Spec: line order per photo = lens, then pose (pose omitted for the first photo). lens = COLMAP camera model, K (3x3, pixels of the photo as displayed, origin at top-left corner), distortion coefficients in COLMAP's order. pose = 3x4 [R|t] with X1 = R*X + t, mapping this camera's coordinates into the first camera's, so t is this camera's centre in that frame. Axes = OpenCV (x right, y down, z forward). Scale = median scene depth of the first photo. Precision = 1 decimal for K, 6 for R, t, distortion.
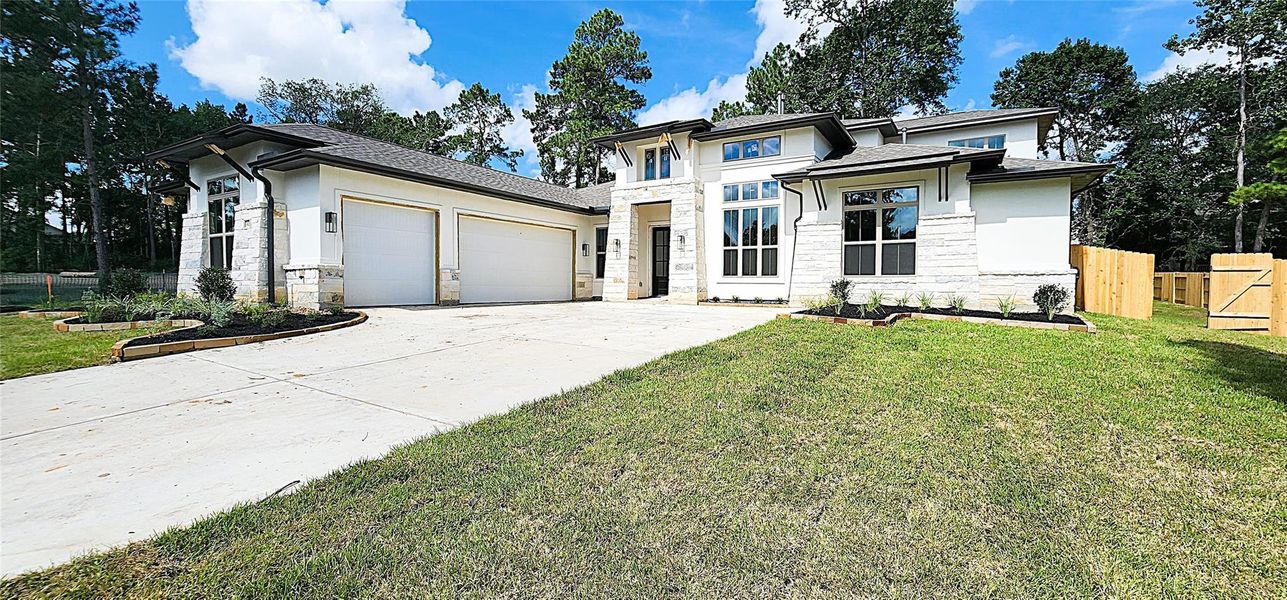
lens RADIAL K [[524.5, 0, 643.5], [0, 524.5, 300.0], [0, 0, 1]] dist [0.001034, 0.000188]
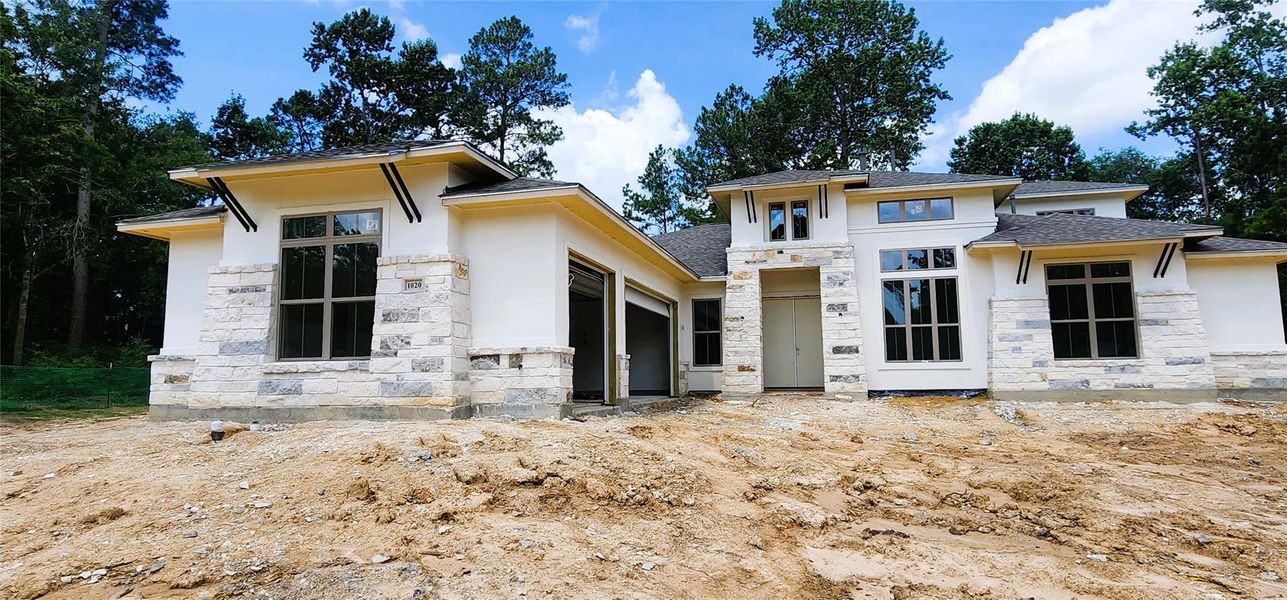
lens RADIAL K [[707.5, 0, 643.5], [0, 707.5, 300.0], [0, 0, 1]] dist [0.002039, -0.000054]
pose [[0.954761, 0.016275, 0.296929, -0.529706], [0.025133, 0.990512, -0.135107, -0.000932], [-0.296310, 0.136458, 0.945293, 0.066830]]
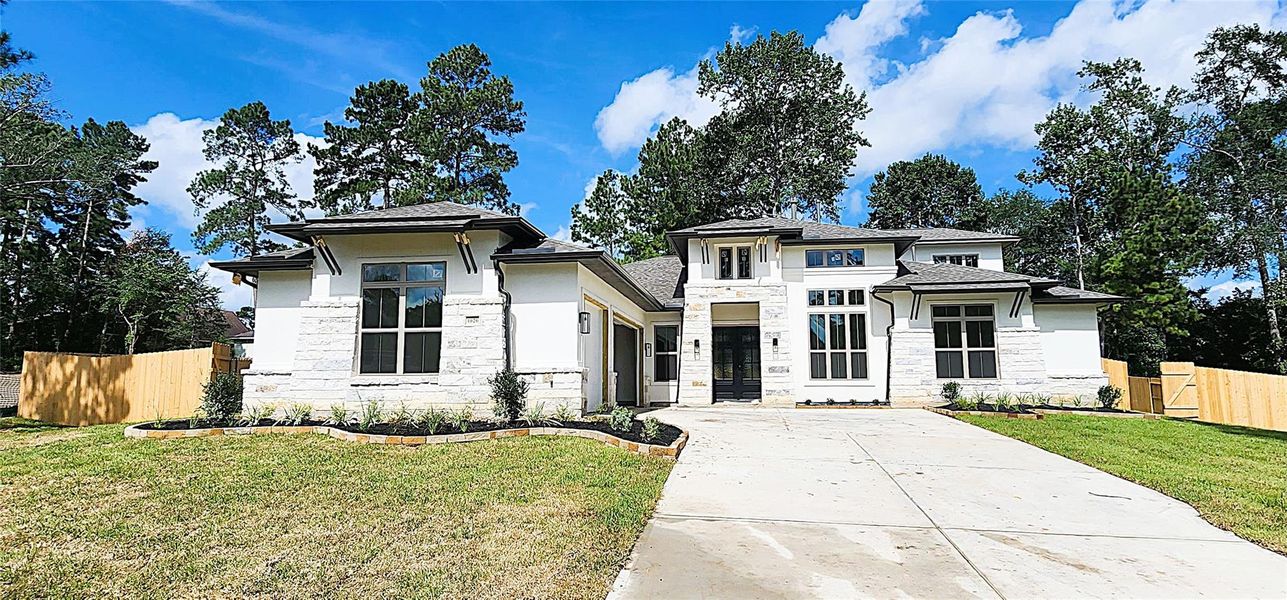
lens RADIAL K [[725.0, 0, 643.5], [0, 725.0, 300.0], [0, 0, 1]] dist [0.000748, 0.000263]
pose [[0.919232, 0.041111, 0.391563, -0.690394], [0.018443, 0.988945, -0.147129, 0.003383], [-0.393283, 0.142467, 0.908312, -0.156793]]
